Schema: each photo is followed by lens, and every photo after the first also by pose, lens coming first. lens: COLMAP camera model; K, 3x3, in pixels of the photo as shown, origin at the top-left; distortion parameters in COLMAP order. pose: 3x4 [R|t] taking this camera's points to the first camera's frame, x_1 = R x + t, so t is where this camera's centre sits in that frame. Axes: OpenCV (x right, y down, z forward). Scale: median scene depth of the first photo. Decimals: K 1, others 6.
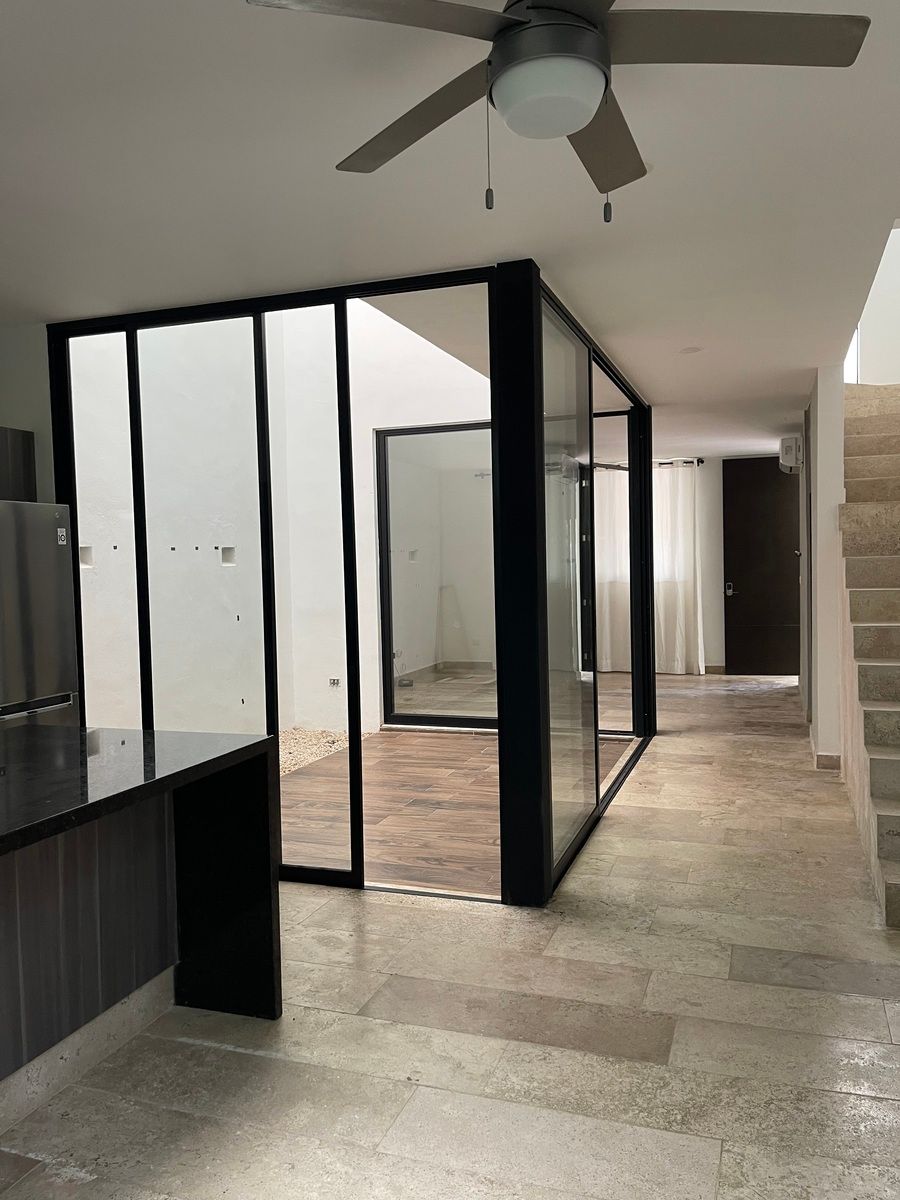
lens RADIAL K [[906.1, 0, 449.7], [0, 906.1, 597.6], [0, 0, 1]] dist [0.069834, -0.099177]
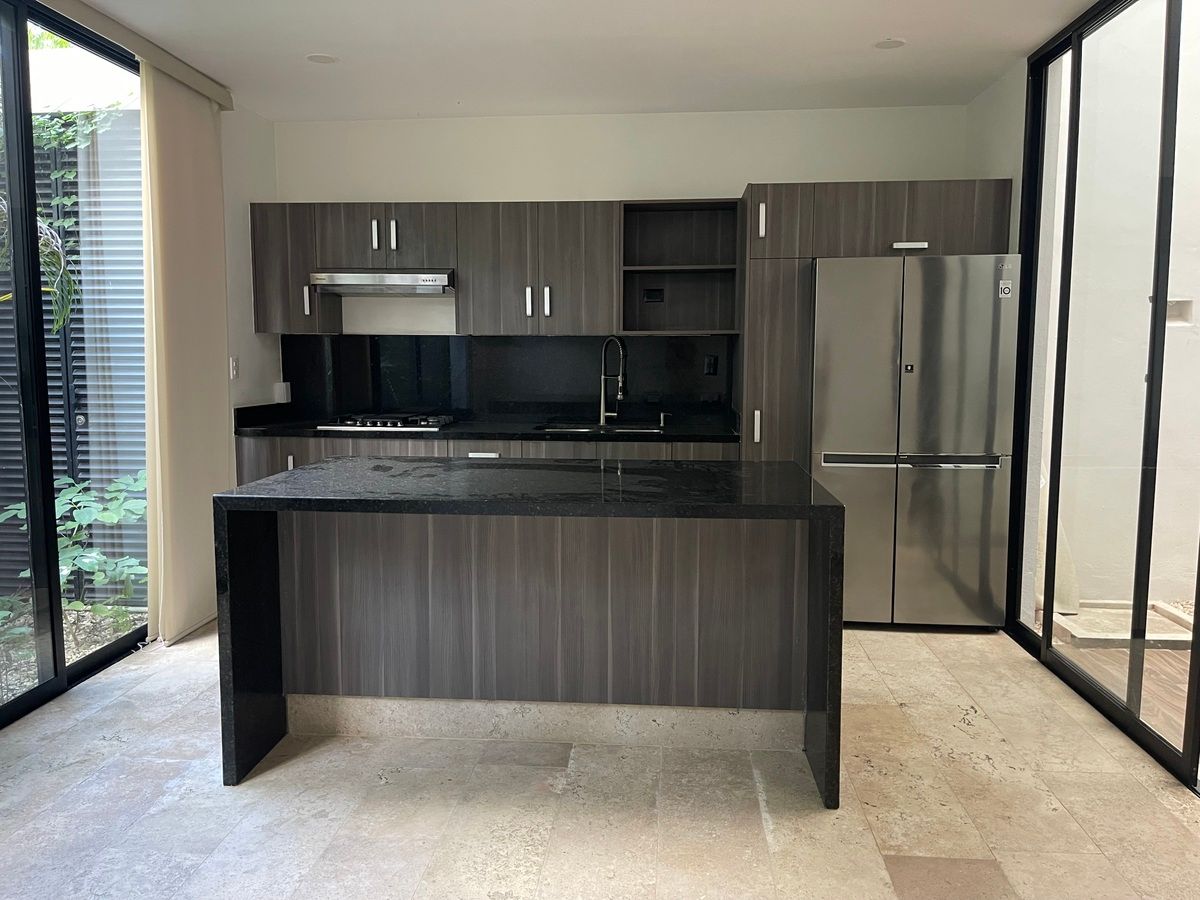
lens RADIAL K [[906.1, 0, 597.6], [0, 906.1, 442.9], [0, 0, 1]] dist [0.069834, -0.099177]
pose [[0.257378, 0.124789, -0.958220, 0.426294], [-0.044503, 0.992105, 0.117248, -0.001524], [0.965286, 0.012467, 0.260899, 0.385506]]
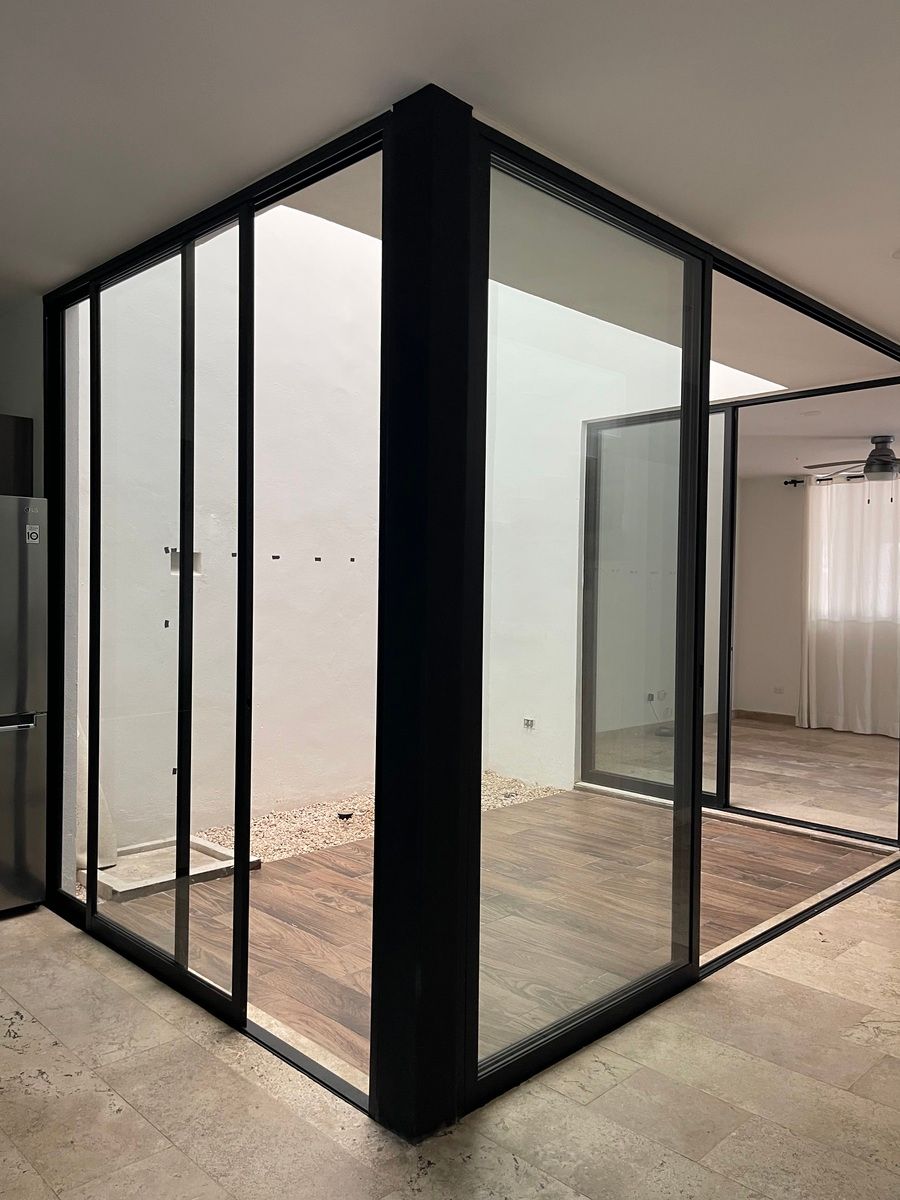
lens RADIAL K [[906.1, 0, 454.8], [0, 906.1, 600.1], [0, 0, 1]] dist [0.069834, -0.099177]
pose [[0.900490, 0.040950, -0.432945, 0.353839], [-0.051601, 0.998585, -0.012875, -0.014150], [0.431805, 0.033934, 0.901328, 0.422778]]
